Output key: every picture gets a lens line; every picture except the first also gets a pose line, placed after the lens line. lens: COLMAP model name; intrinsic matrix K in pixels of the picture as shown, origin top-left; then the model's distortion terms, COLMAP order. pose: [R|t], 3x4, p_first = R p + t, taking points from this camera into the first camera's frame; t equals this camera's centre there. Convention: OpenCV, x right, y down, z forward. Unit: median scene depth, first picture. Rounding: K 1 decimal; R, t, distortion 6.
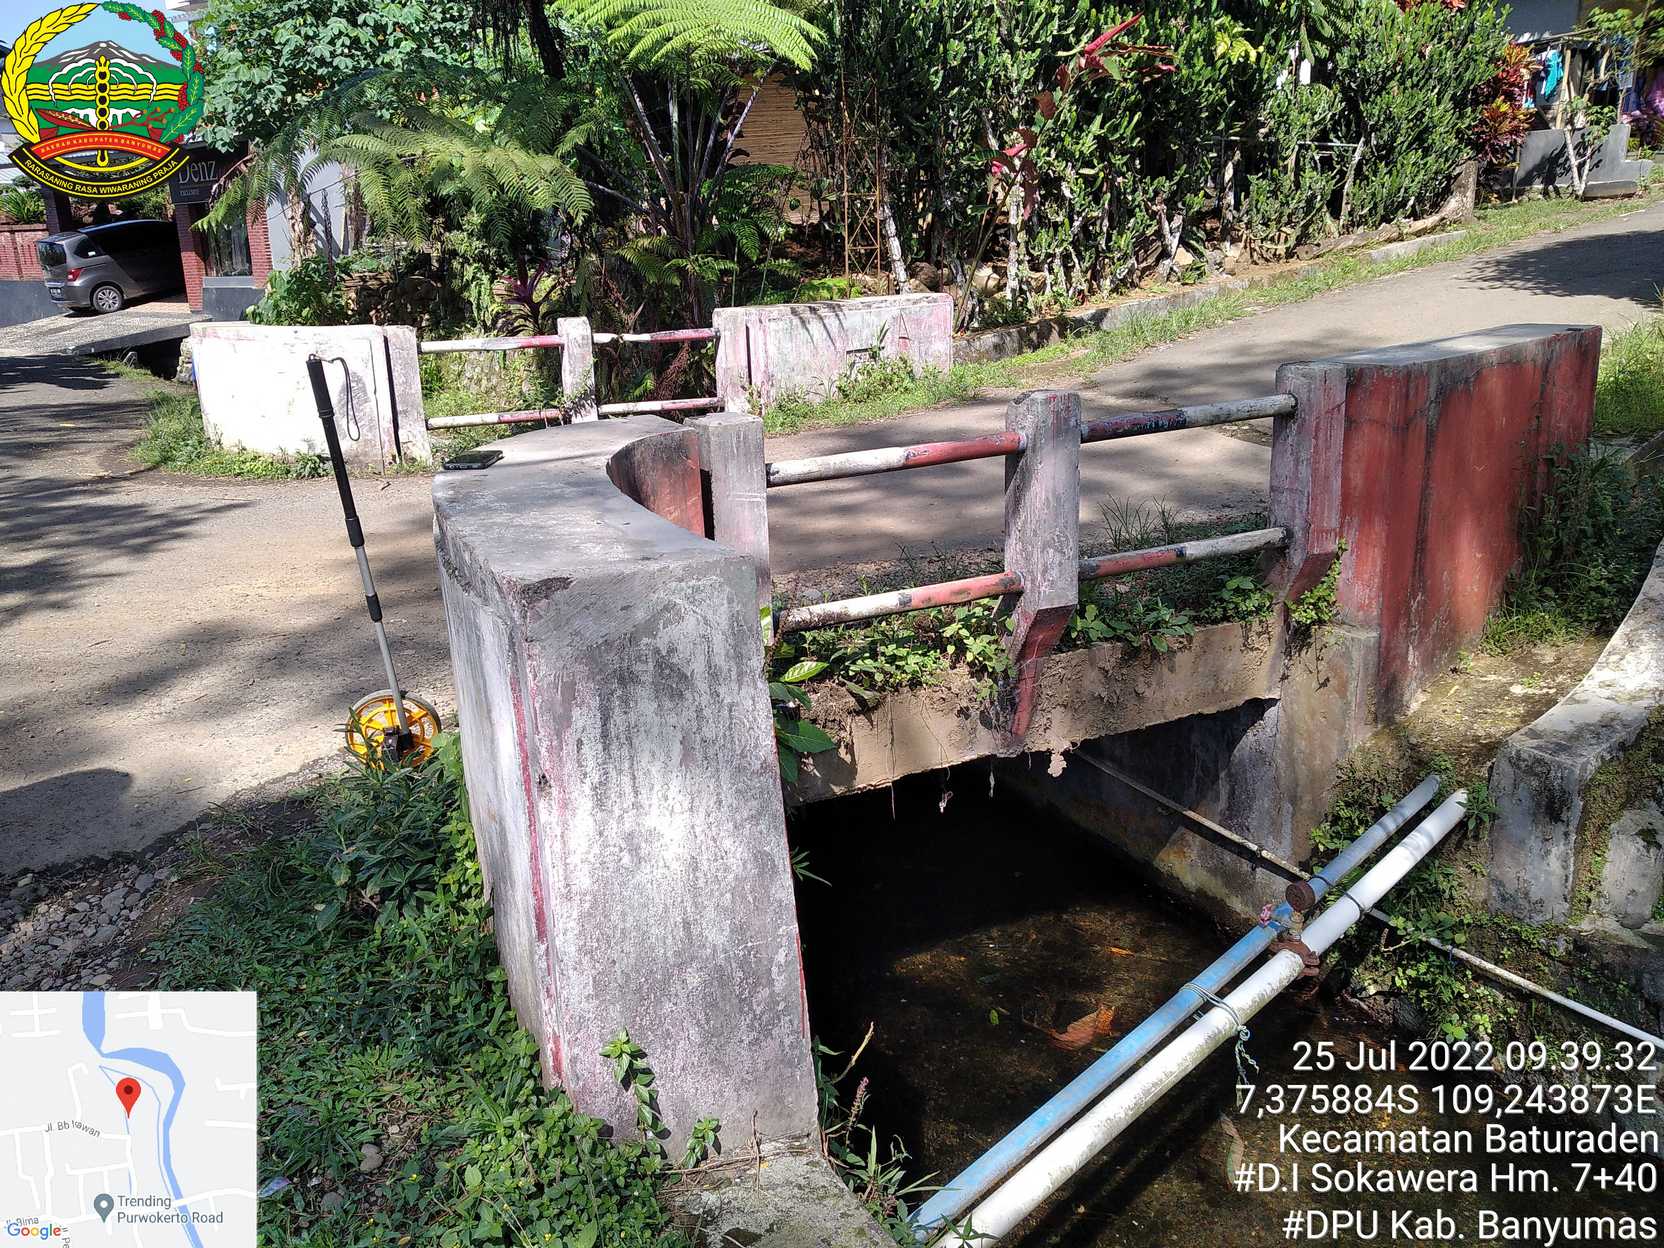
lens RADIAL K [[1392.6, 0, 825.8], [0, 1392.6, 612.1], [0, 0, 1]] dist [0.016134, -0.063902]
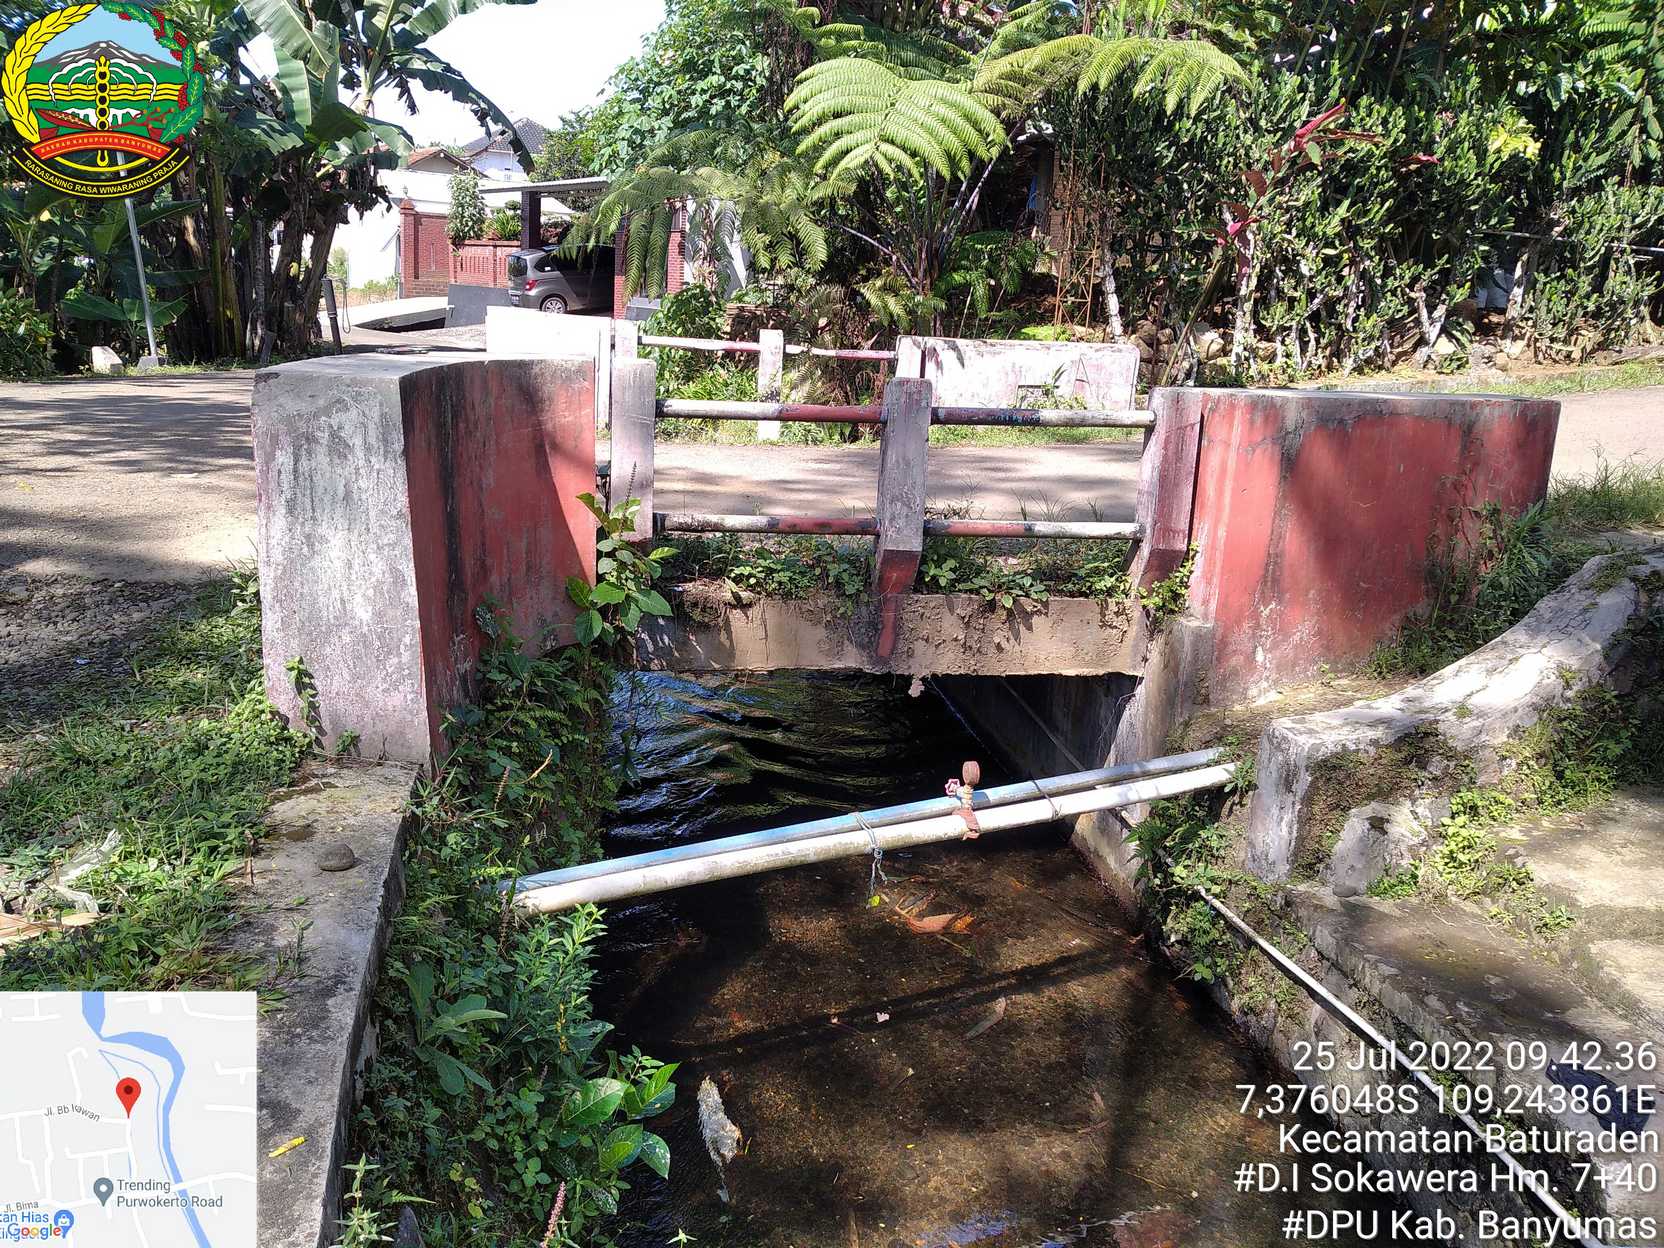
lens RADIAL K [[1392.6, 0, 825.6], [0, 1392.6, 621.9], [0, 0, 1]] dist [0.016134, -0.063902]
pose [[0.947234, 0.151879, -0.282276, 0.169928], [-0.163059, 0.986480, -0.016398, 0.033774], [0.275969, 0.061560, 0.959193, -0.080057]]
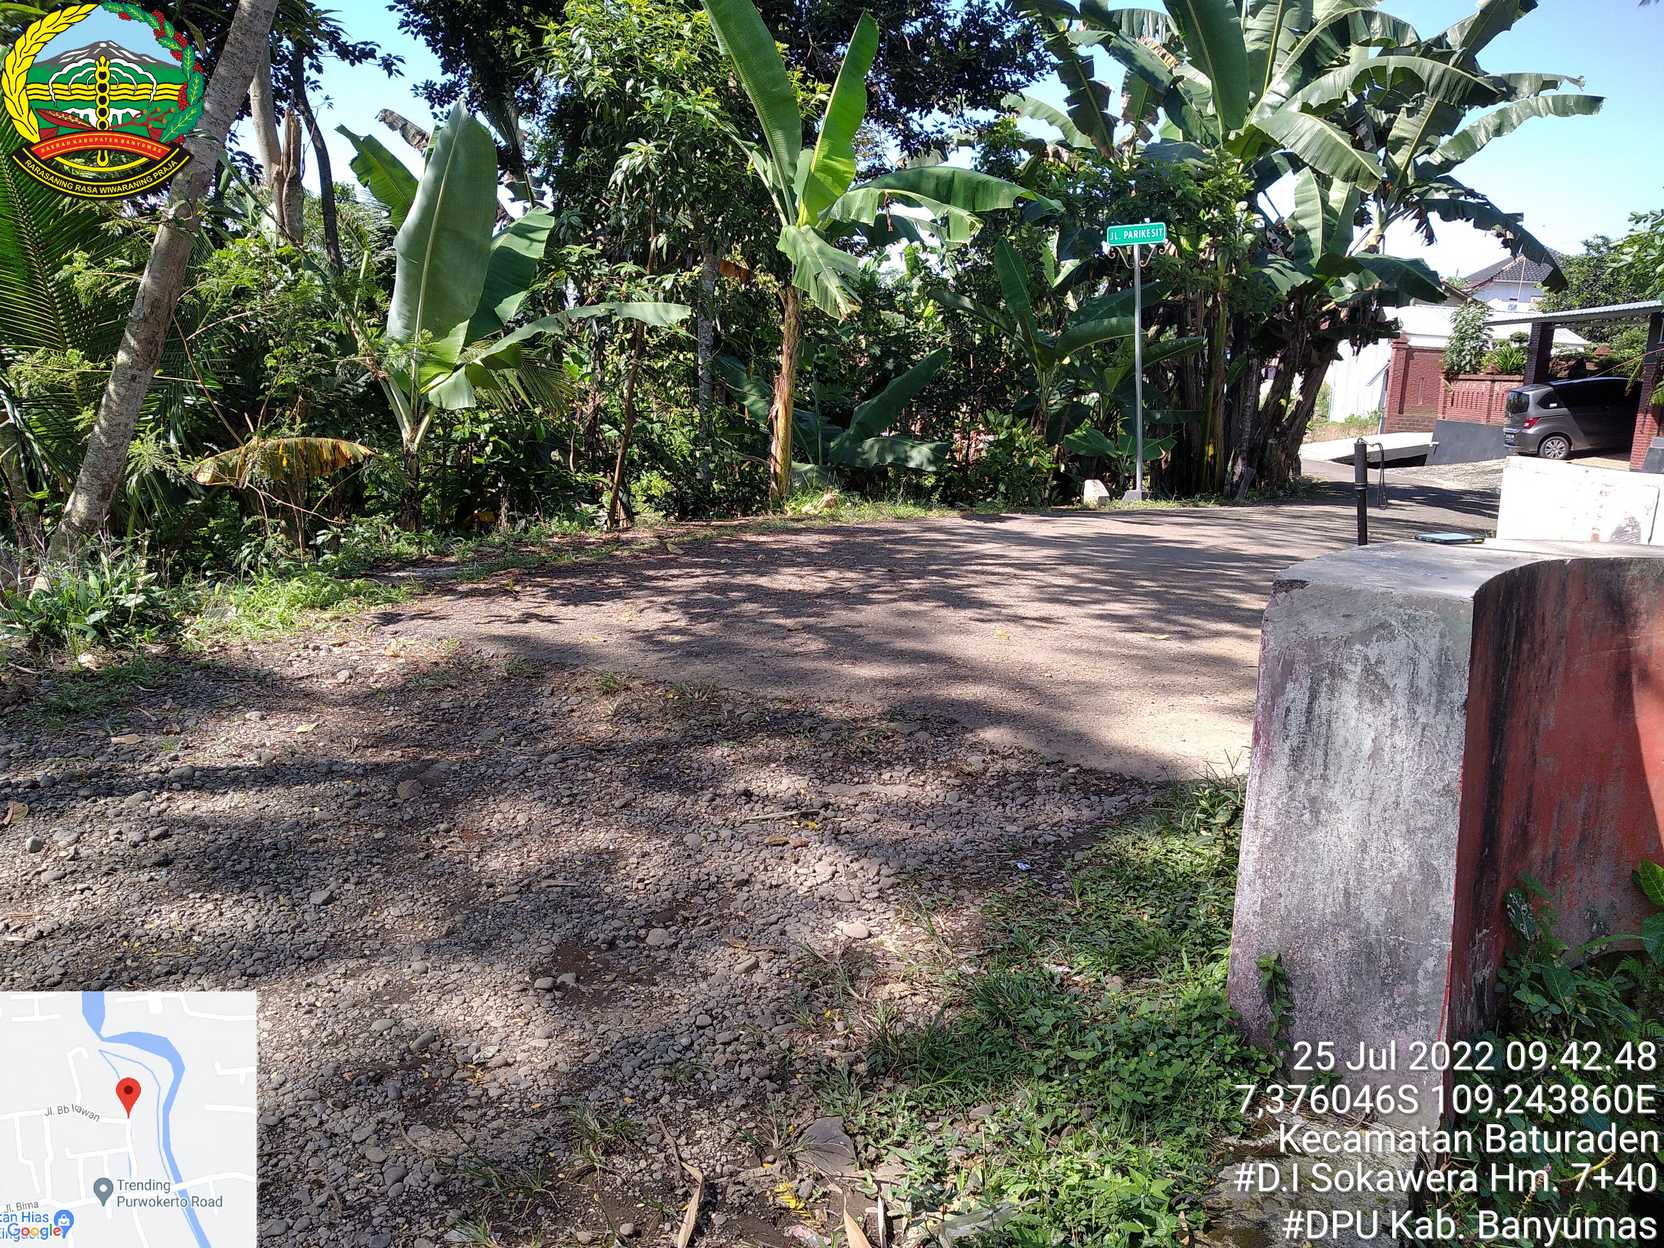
lens RADIAL K [[1392.6, 0, 837.6], [0, 1392.6, 623.2], [0, 0, 1]] dist [0.016134, -0.063902]
pose [[0.562896, 0.210642, -0.799236, 0.105102], [-0.290921, 0.955594, 0.046957, 0.013404], [0.773636, 0.206082, 0.599180, -0.020745]]
